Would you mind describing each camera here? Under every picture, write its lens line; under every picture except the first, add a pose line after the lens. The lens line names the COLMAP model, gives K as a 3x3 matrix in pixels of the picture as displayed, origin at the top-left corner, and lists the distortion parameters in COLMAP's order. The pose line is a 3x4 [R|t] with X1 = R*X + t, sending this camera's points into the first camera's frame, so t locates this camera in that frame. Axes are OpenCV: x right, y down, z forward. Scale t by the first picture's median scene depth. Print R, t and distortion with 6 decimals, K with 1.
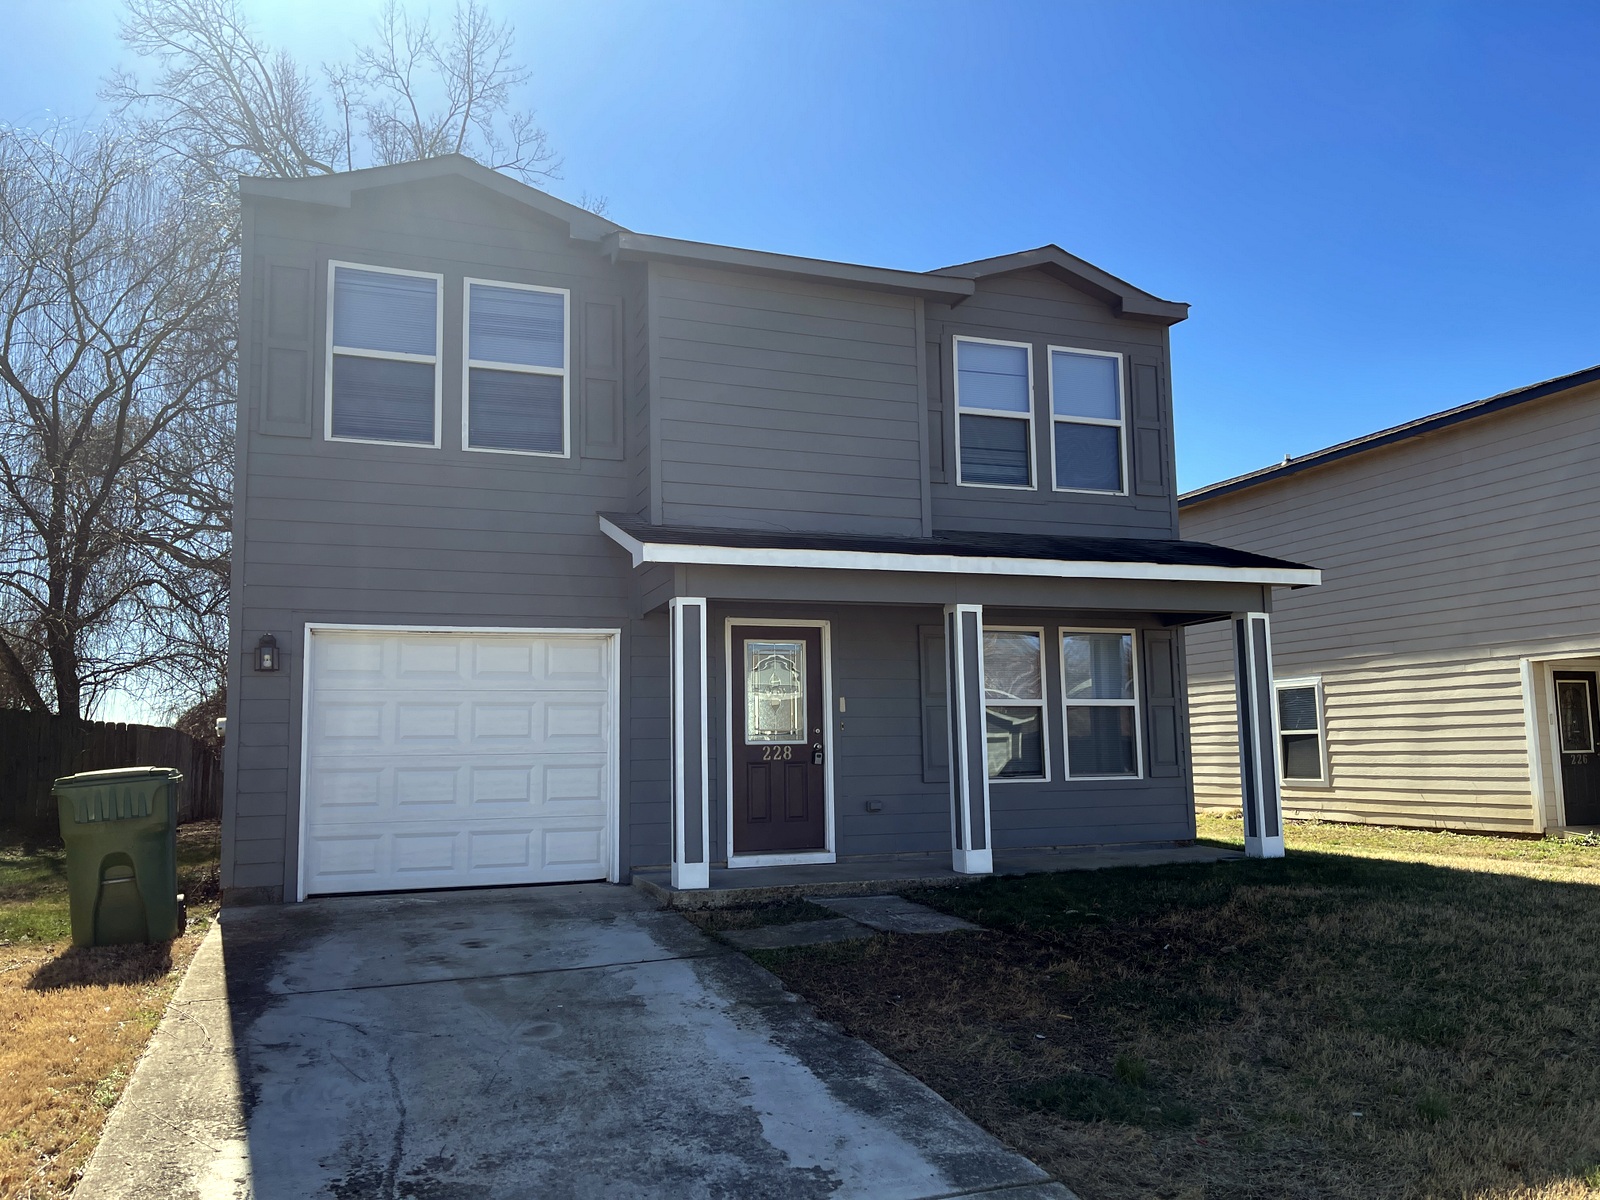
lens RADIAL K [[1224.9, 0, 822.4], [0, 1224.9, 597.7], [0, 0, 1]] dist [0.059565, -0.004675]
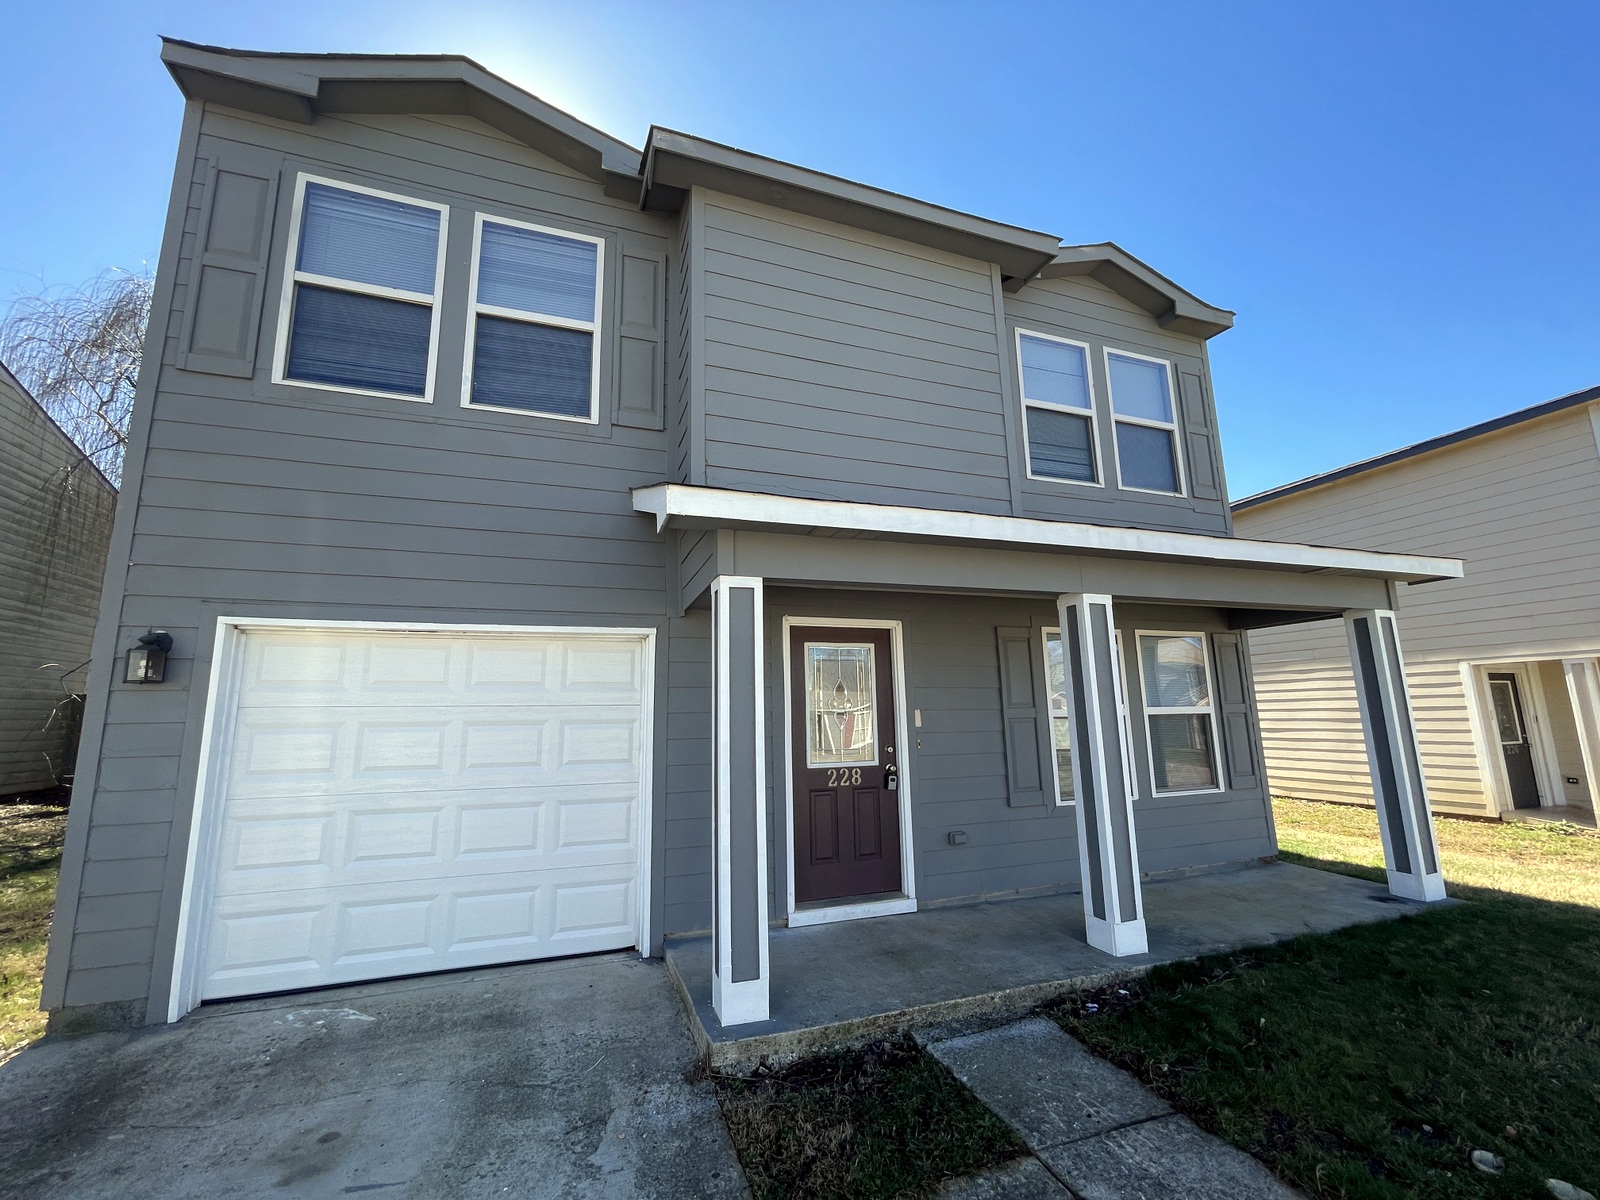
lens RADIAL K [[642.5, 0, 800.0], [0, 642.5, 600.0], [0, 0, 1]] dist [-0.001186, 0.000131]
pose [[0.999715, -0.005779, -0.023162, -0.057027], [0.004541, 0.998576, -0.053152, 0.028580], [0.023437, 0.053031, 0.998318, 0.555789]]
